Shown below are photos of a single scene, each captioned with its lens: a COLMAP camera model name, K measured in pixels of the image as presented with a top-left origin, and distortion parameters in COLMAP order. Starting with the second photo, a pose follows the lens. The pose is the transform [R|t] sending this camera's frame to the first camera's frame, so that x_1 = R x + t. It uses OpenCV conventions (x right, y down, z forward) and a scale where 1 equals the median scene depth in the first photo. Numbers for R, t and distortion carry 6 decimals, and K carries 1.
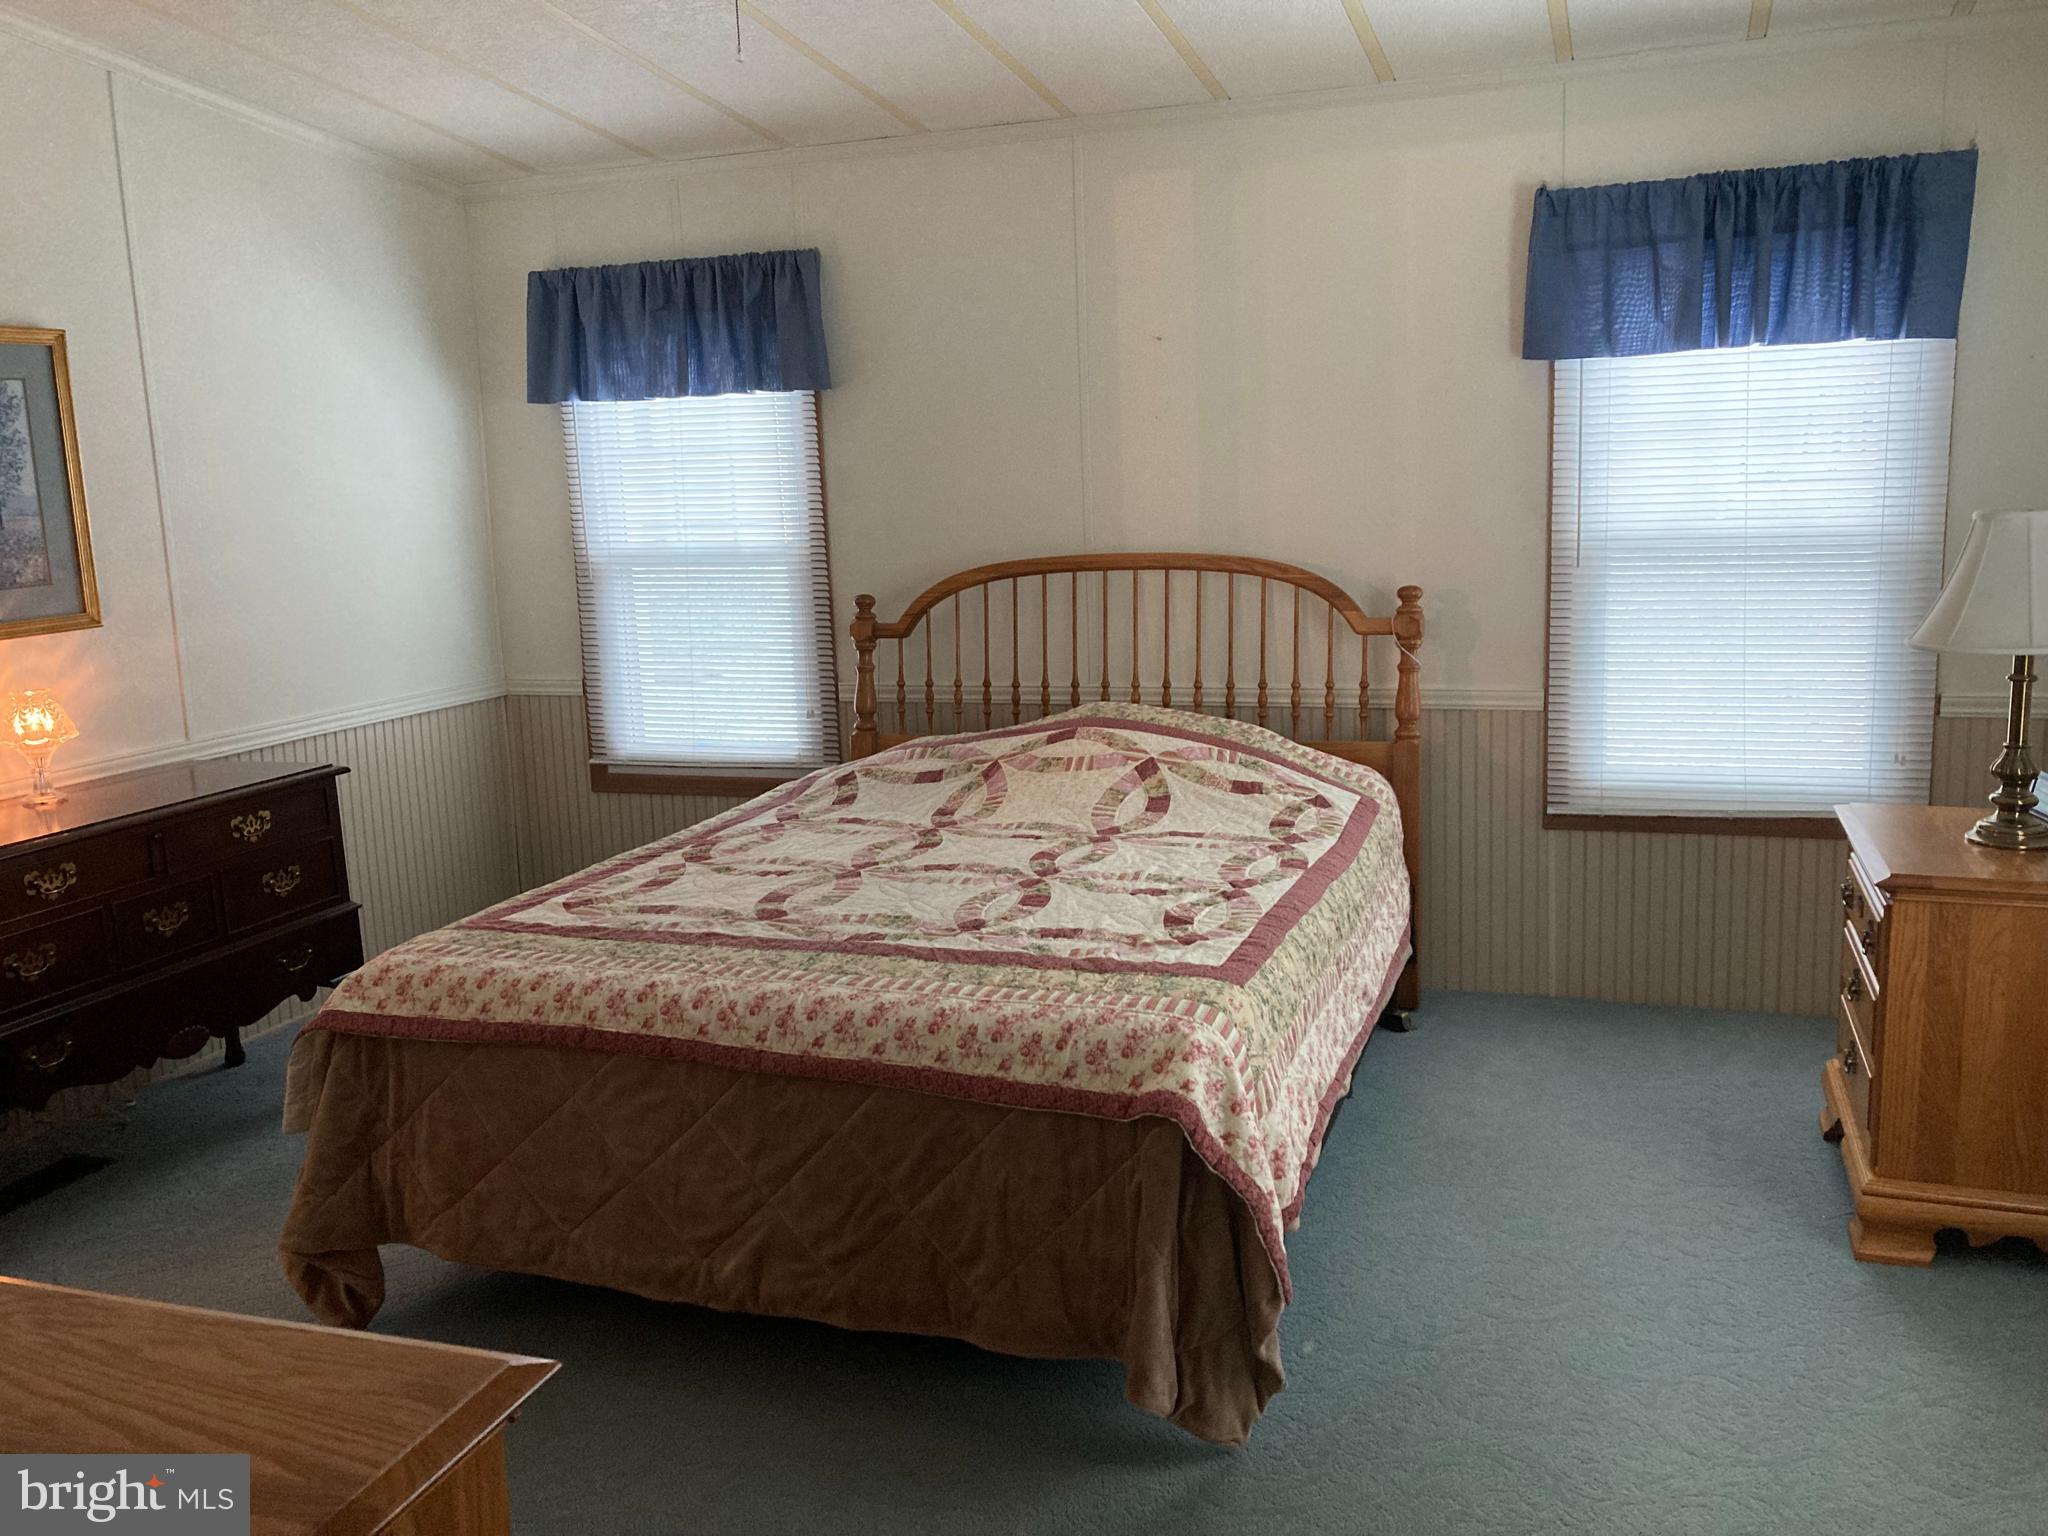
lens RADIAL K [[1686.1, 0, 1024.0], [0, 1686.1, 768.0], [0, 0, 1]] dist [0.029608, 0.001374]
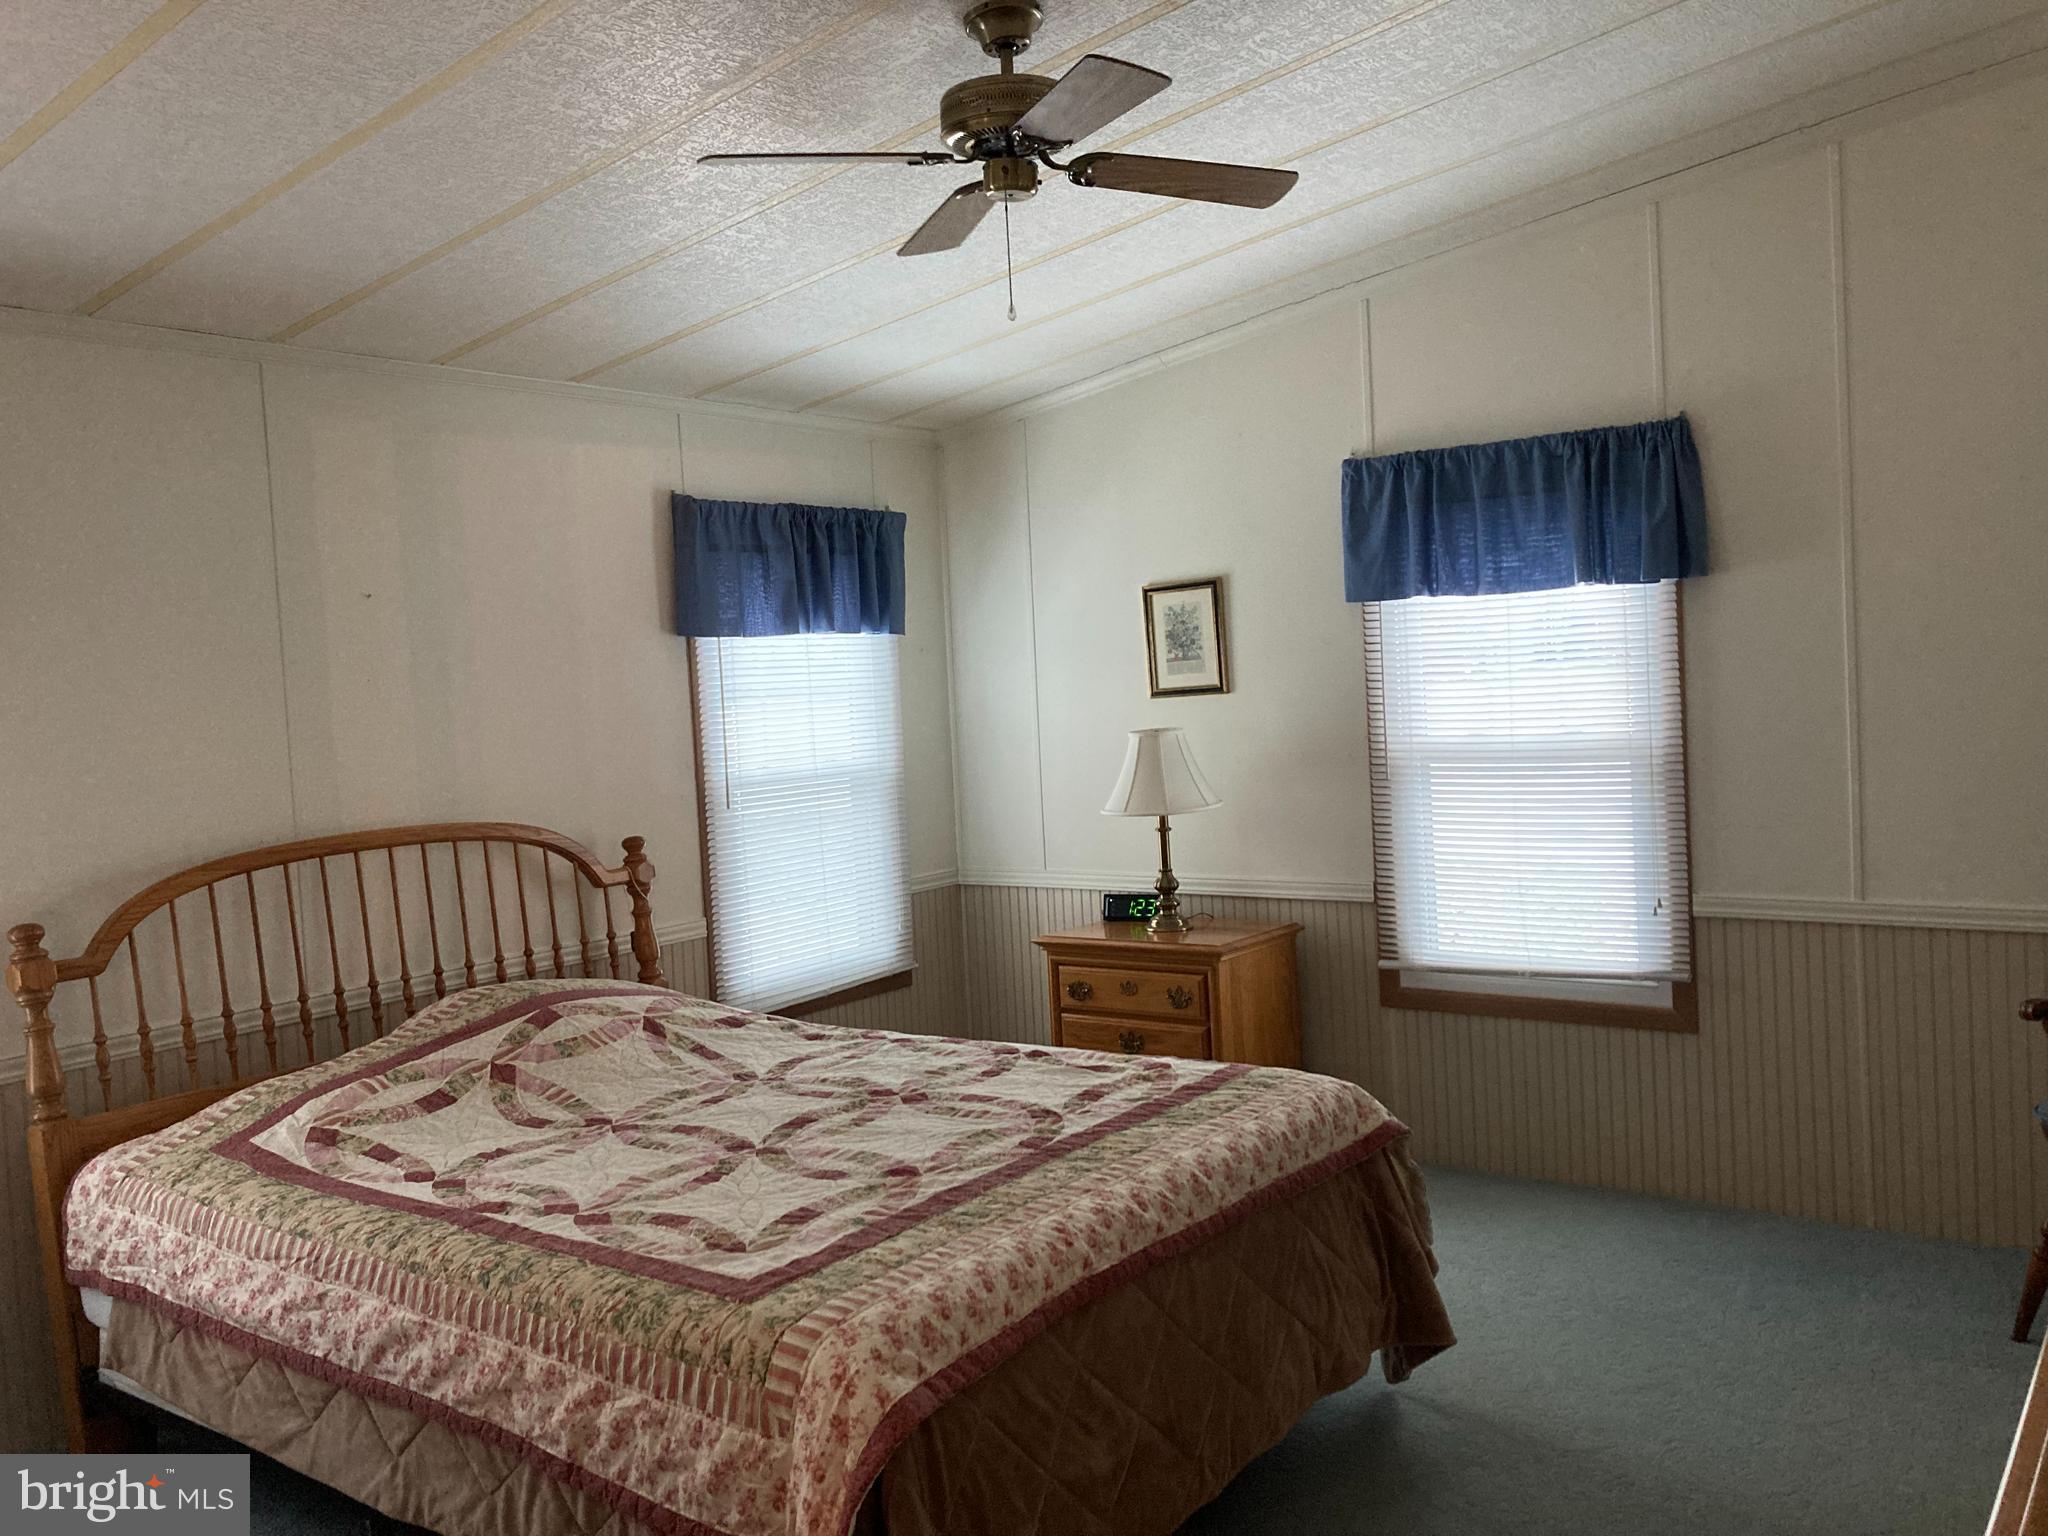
lens RADIAL K [[1686.1, 0, 1024.0], [0, 1686.1, 768.0], [0, 0, 1]] dist [0.029608, 0.001374]
pose [[0.282422, -0.025813, 0.958943, -0.754157], [0.216059, 0.975665, -0.037370, -0.058706], [-0.934642, 0.217742, 0.281127, 0.477087]]
